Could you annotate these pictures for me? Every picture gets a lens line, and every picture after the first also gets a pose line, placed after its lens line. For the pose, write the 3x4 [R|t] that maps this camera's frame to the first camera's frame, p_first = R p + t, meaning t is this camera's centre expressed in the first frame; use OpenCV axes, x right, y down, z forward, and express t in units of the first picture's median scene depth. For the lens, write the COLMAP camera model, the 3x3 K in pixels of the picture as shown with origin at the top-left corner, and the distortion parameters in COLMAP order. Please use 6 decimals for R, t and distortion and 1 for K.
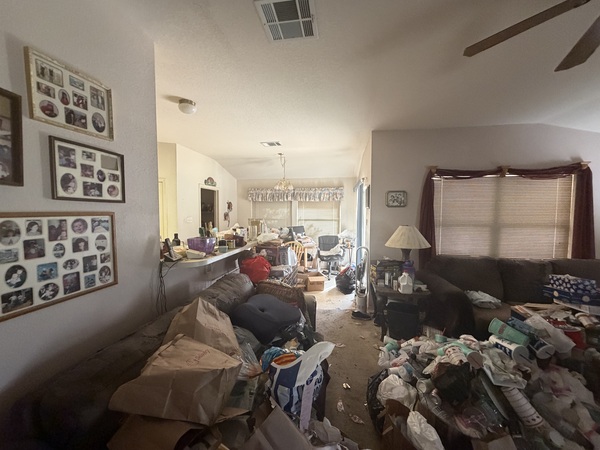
lens RADIAL K [[239.0, 0, 296.8], [0, 239.0, 225.2], [0, 0, 1]] dist [-0.002238, 0.000232]
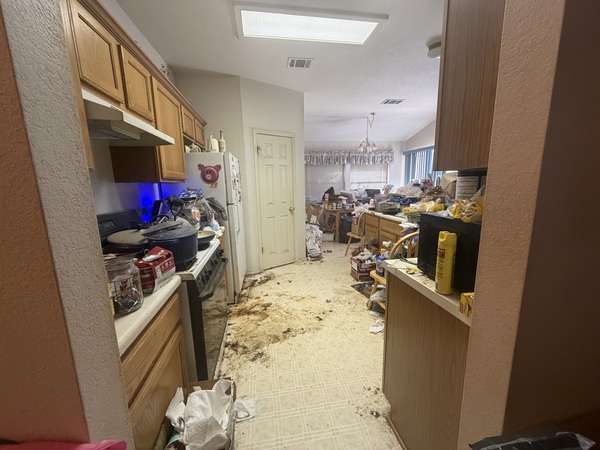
lens RADIAL K [[239.0, 0, 299.4], [0, 239.0, 222.3], [0, 0, 1]] dist [-0.002238, 0.000232]
pose [[0.945142, -0.080600, 0.316559, -0.556777], [0.047257, 0.992624, 0.111640, 0.019837], [-0.323222, -0.090556, 0.941980, 0.097832]]
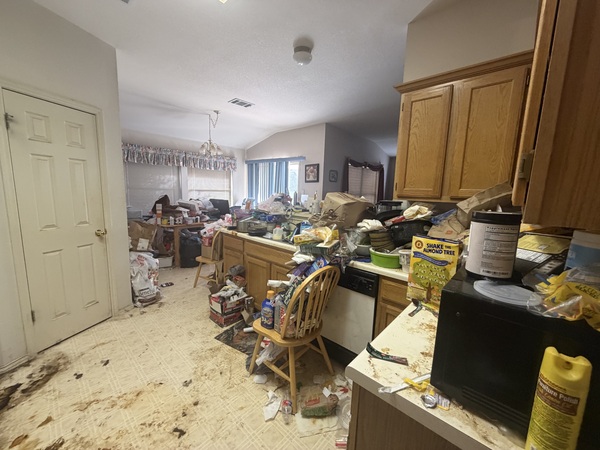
lens RADIAL K [[239.0, 0, 301.3], [0, 239.0, 224.8], [0, 0, 1]] dist [-0.002238, 0.000232]
pose [[0.529737, -0.110713, 0.840905, -0.526586], [0.014622, 0.992489, 0.121459, 0.002189], [-0.848036, -0.052045, 0.527377, 0.216431]]
